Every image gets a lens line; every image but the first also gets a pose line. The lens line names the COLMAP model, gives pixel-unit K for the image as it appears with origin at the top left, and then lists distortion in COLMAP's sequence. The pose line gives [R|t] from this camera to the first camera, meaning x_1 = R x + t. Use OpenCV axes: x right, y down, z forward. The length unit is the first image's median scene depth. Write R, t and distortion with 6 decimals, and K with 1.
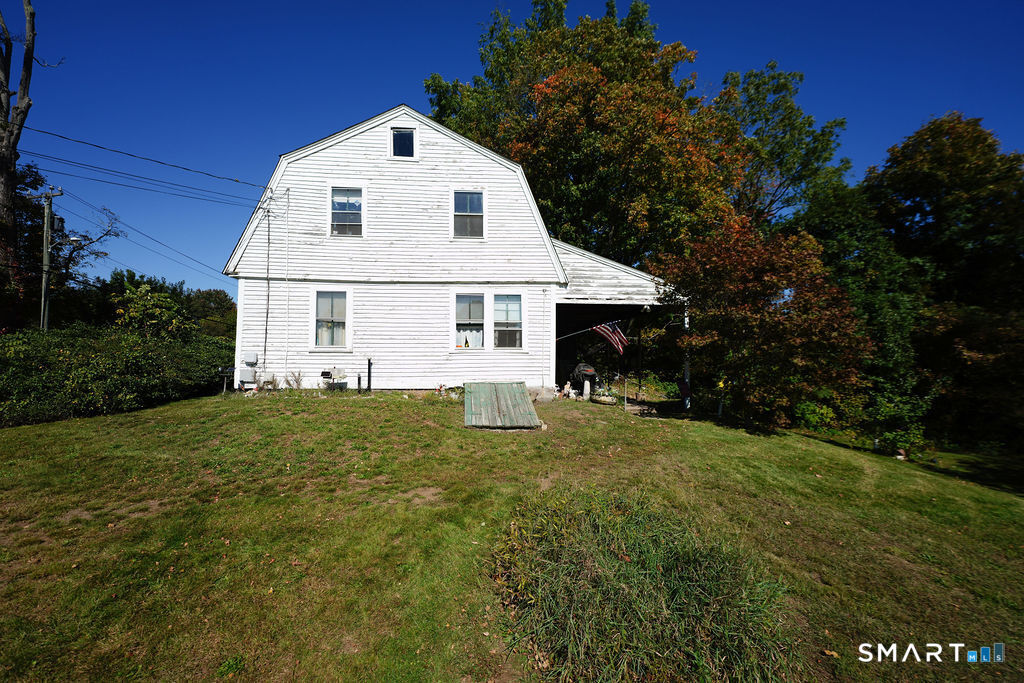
lens RADIAL K [[411.3, 0, 501.4], [0, 411.3, 346.3], [0, 0, 1]] dist [0.001134, -0.000178]
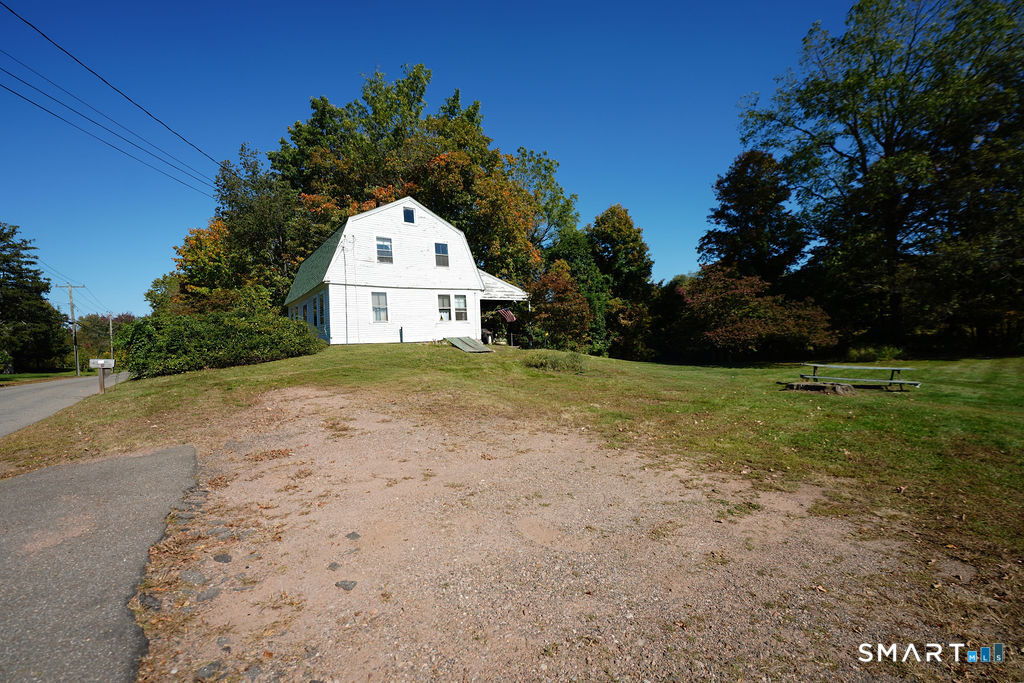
lens RADIAL K [[410.8, 0, 505.3], [0, 410.8, 349.9], [0, 0, 1]] dist [0.000942, 0.000269]
pose [[0.858042, -0.052085, 0.510932, -0.868393], [0.025035, 0.997903, 0.059684, 0.033146], [-0.512969, -0.038420, 0.857547, -0.910646]]
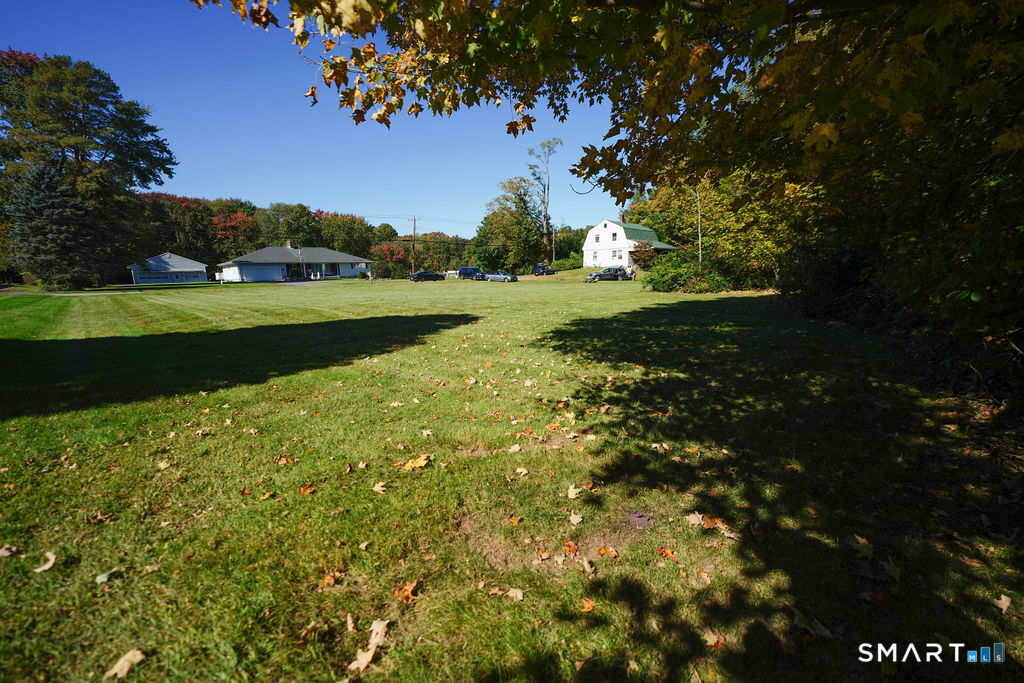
lens RADIAL K [[411.3, 0, 501.4], [0, 411.3, 346.3], [0, 0, 1]] dist [0.001134, -0.000178]
pose [[0.643113, 0.119550, -0.756382, 3.577801], [0.055813, 0.977794, 0.202000, -0.063169], [0.763735, -0.172125, 0.622159, -4.255525]]
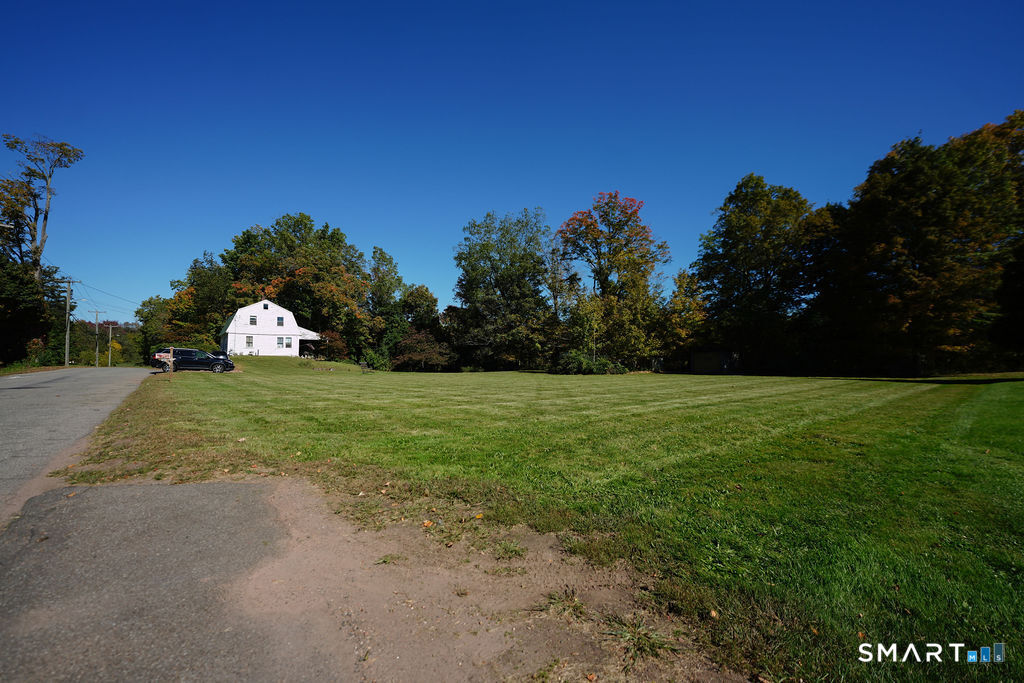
lens RADIAL K [[410.0, 0, 506.9], [0, 410.0, 348.3], [0, 0, 1]] dist [0.002403, -0.000341]
pose [[0.834222, 0.015820, 0.551202, -0.533630], [-0.024250, 0.999674, 0.008009, -0.097898], [-0.550895, -0.020047, 0.834334, -4.784497]]
